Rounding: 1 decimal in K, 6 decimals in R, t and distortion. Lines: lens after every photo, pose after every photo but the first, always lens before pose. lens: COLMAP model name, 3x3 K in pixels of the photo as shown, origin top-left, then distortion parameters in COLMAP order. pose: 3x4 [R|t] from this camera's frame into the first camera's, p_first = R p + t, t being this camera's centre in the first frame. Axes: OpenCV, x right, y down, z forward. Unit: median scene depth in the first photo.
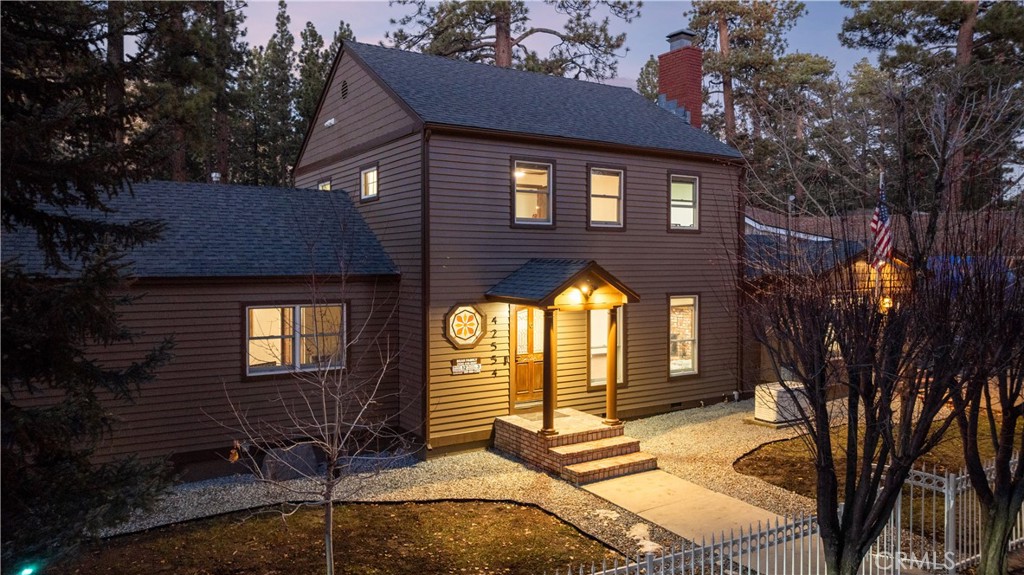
lens RADIAL K [[723.0, 0, 512.0], [0, 723.0, 287.5], [0, 0, 1]] dist [-0.050725, 0.061845]
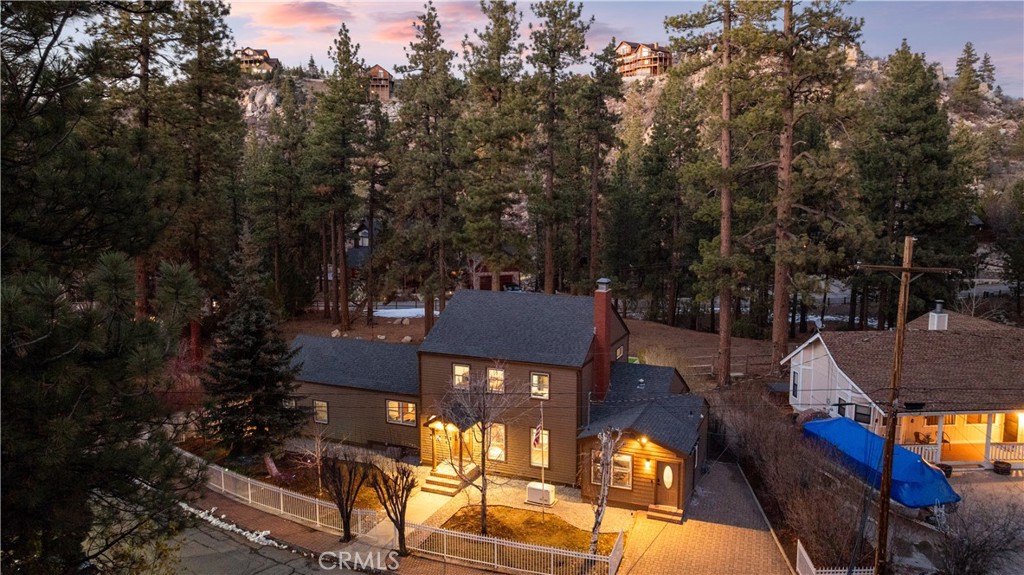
lens RADIAL K [[723.0, 0, 512.0], [0, 723.0, 287.5], [0, 0, 1]] dist [-0.050725, 0.061845]
pose [[0.562351, 0.110850, -0.819435, 1.872051], [-0.025298, 0.992816, 0.116944, -0.643889], [0.826512, -0.045033, 0.561115, -0.213068]]
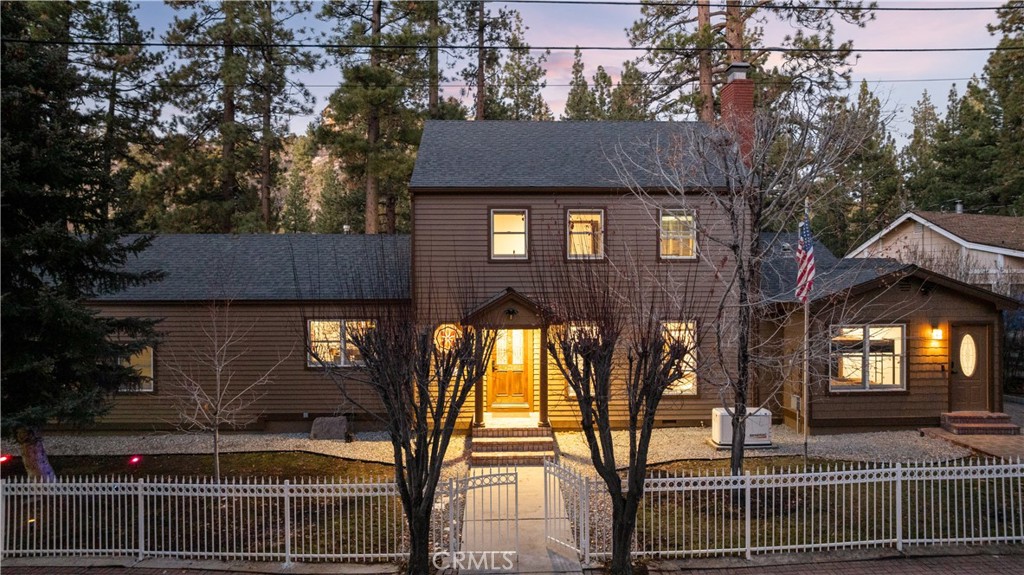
lens RADIAL K [[723.0, 0, 512.0], [0, 723.0, 287.5], [0, 0, 1]] dist [-0.050725, 0.061845]
pose [[0.859403, 0.001224, -0.511297, 0.583086], [-0.013756, 0.999691, -0.020728, -0.012435], [0.511114, 0.024847, 0.859154, -0.051823]]
